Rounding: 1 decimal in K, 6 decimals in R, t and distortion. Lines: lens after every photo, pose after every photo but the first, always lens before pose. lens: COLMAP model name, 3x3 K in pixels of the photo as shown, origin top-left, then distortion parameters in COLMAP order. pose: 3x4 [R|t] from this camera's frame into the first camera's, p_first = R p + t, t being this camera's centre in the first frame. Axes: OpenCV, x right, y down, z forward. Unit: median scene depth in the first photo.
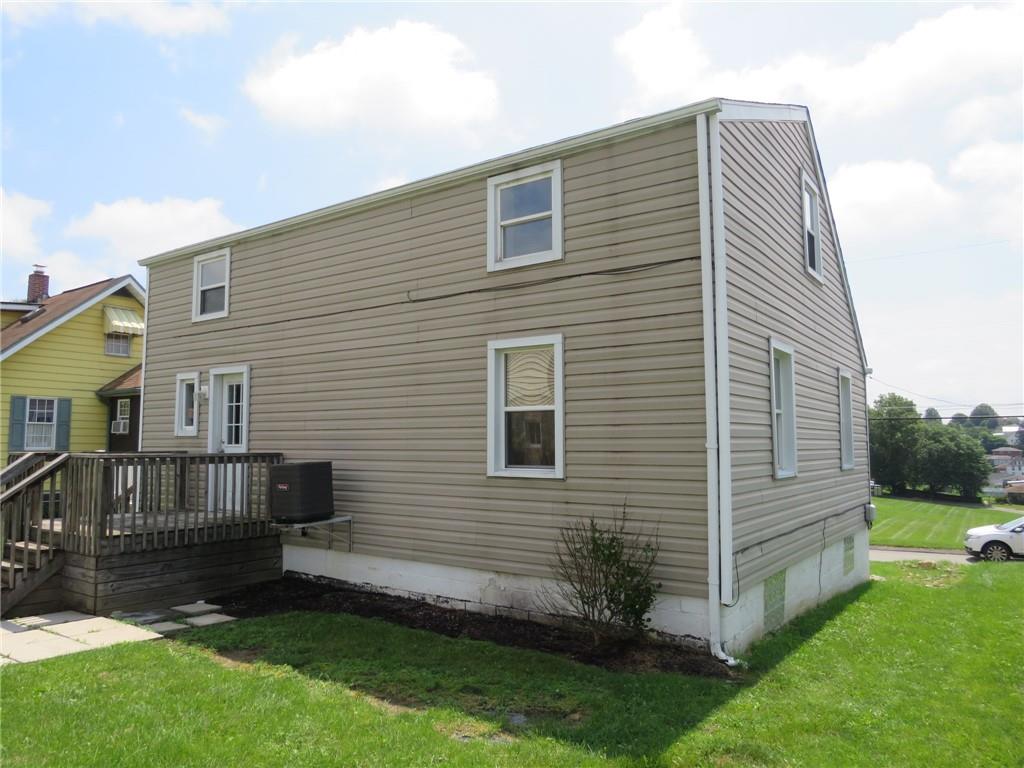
lens RADIAL K [[716.7, 0, 511.9], [0, 716.7, 388.8], [0, 0, 1]] dist [-0.009683, 0.007850]
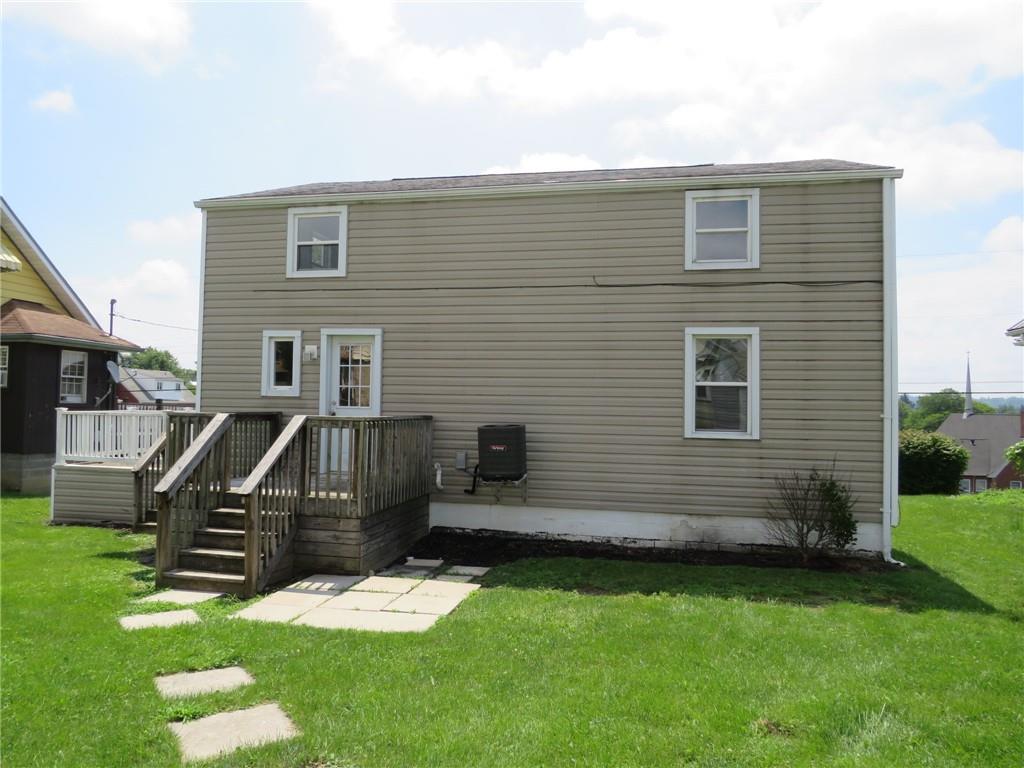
lens RADIAL K [[716.7, 0, 514.6], [0, 716.7, 383.9], [0, 0, 1]] dist [-0.009683, 0.007850]
pose [[0.917926, 0.024709, 0.395982, -0.762953], [-0.046479, 0.997884, 0.045474, -0.012386], [-0.394020, -0.060147, 0.917132, -0.006239]]
